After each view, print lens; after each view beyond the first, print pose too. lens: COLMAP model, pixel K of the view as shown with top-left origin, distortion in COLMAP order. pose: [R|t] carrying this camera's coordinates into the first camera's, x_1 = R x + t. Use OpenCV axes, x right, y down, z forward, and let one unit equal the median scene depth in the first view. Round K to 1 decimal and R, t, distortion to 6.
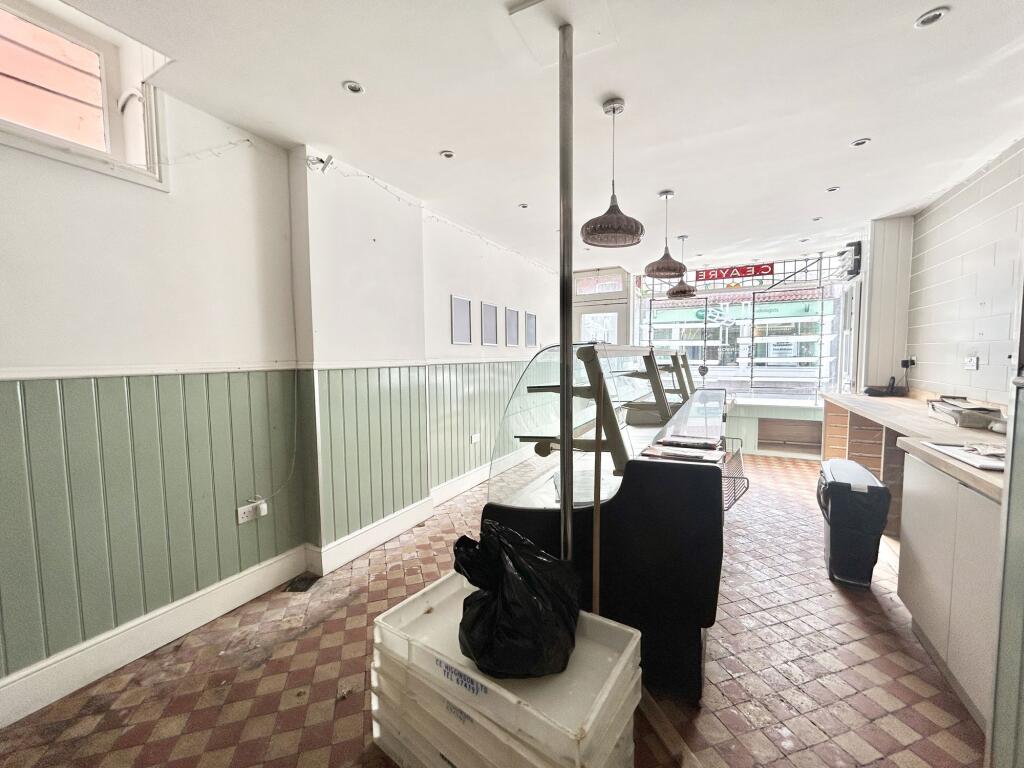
lens RADIAL K [[418.7, 0, 513.1], [0, 418.7, 382.5], [0, 0, 1]] dist [0.002898, -0.000078]
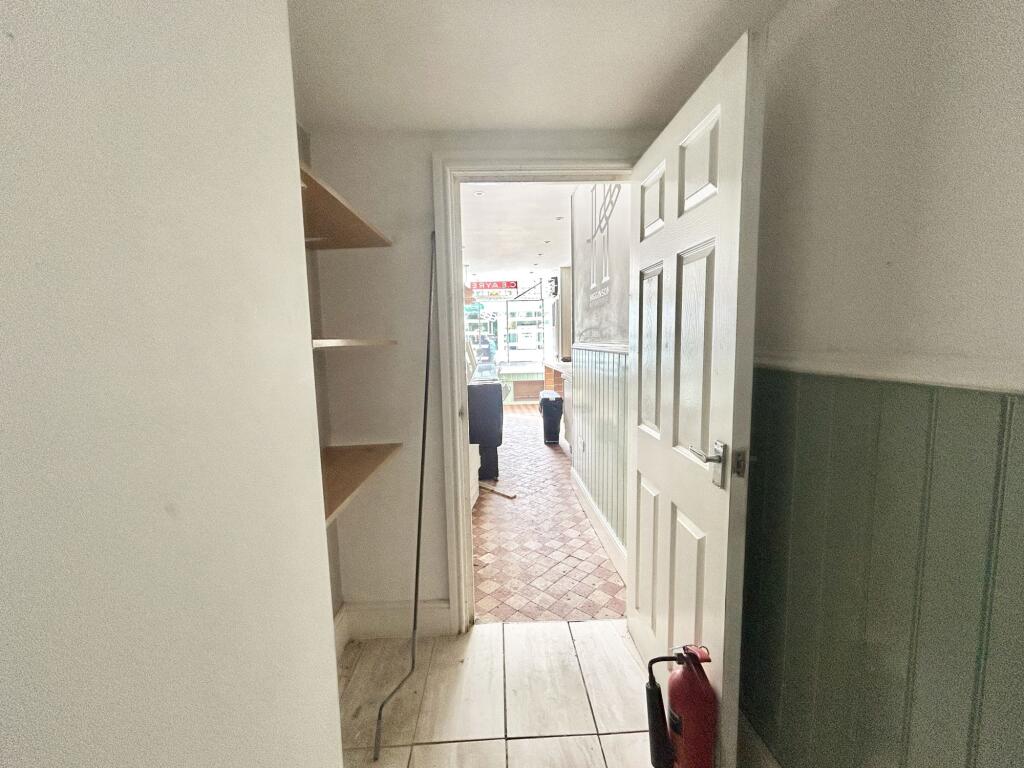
lens RADIAL K [[418.7, 0, 519.0], [0, 418.7, 390.8], [0, 0, 1]] dist [0.002898, -0.000078]
pose [[0.855538, -0.076620, 0.512040, -0.430741], [0.052102, 0.996710, 0.062090, 0.049513], [-0.515112, -0.026442, 0.856715, -0.750129]]
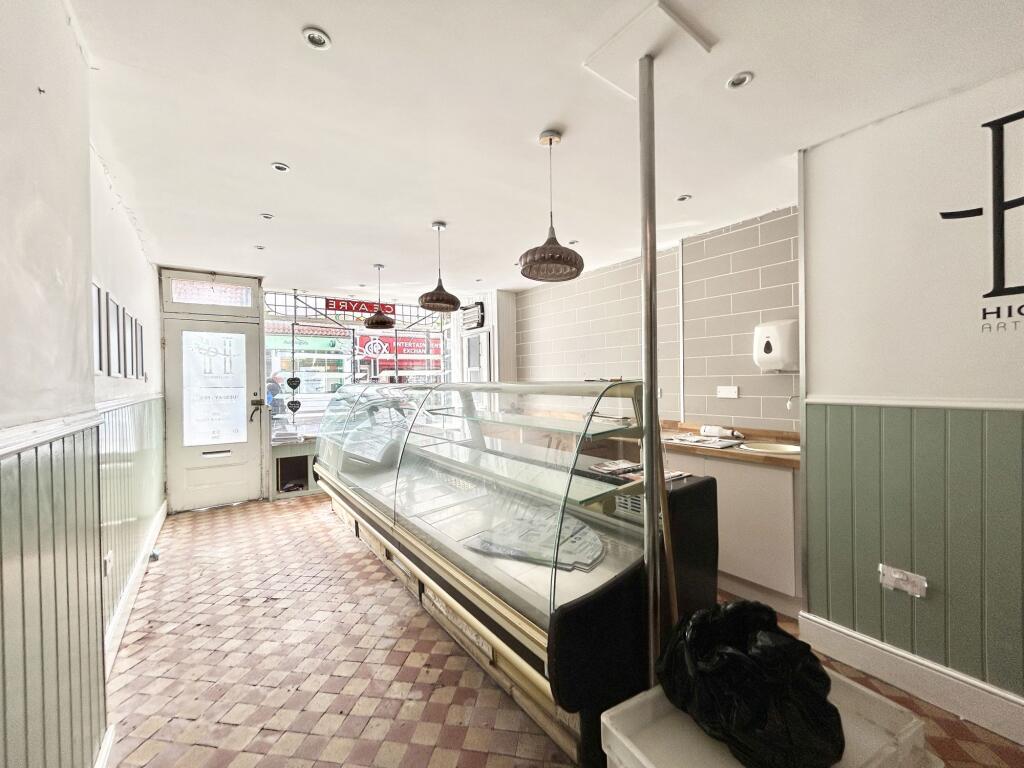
lens RADIAL K [[418.7, 0, 511.1], [0, 418.7, 379.6], [0, 0, 1]] dist [0.002898, -0.000078]
pose [[0.449652, 0.003025, 0.893199, -0.530001], [0.066429, 0.997112, -0.036818, -0.056115], [-0.890730, 0.075890, 0.448152, 0.546223]]
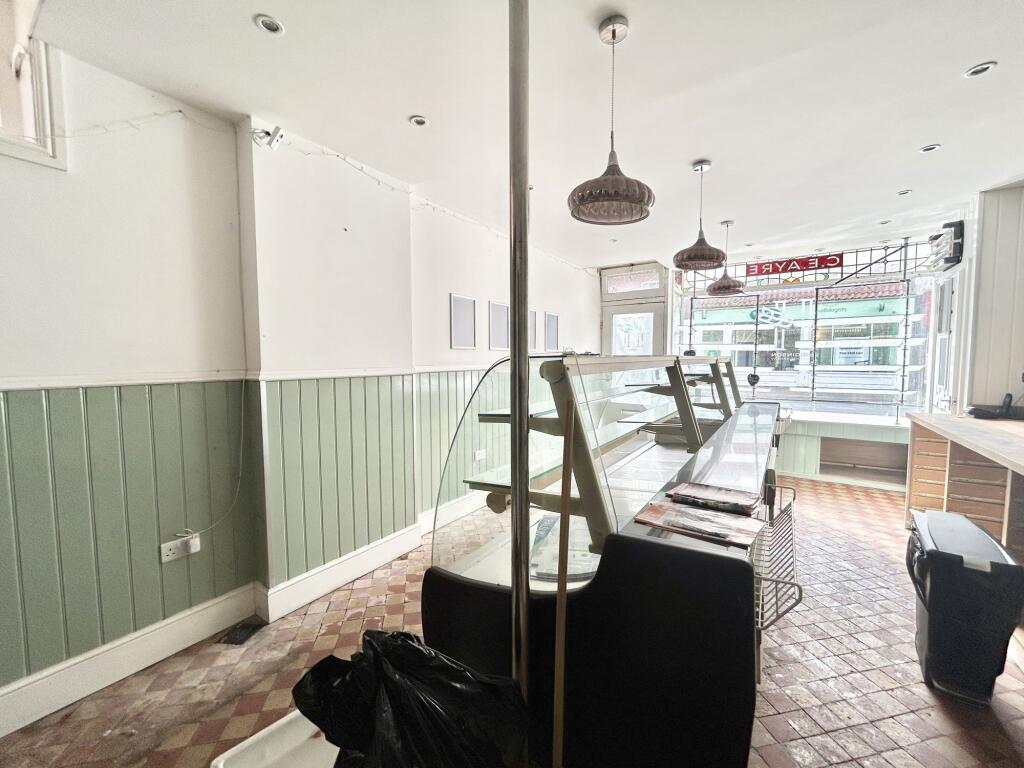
lens RADIAL K [[418.7, 0, 511.7], [0, 418.7, 382.7], [0, 0, 1]] dist [0.002898, -0.000078]
pose [[0.994122, 0.012665, -0.107523, 0.119124], [-0.013040, 0.999911, -0.002786, -0.029939], [0.107478, 0.004172, 0.994199, 0.202120]]
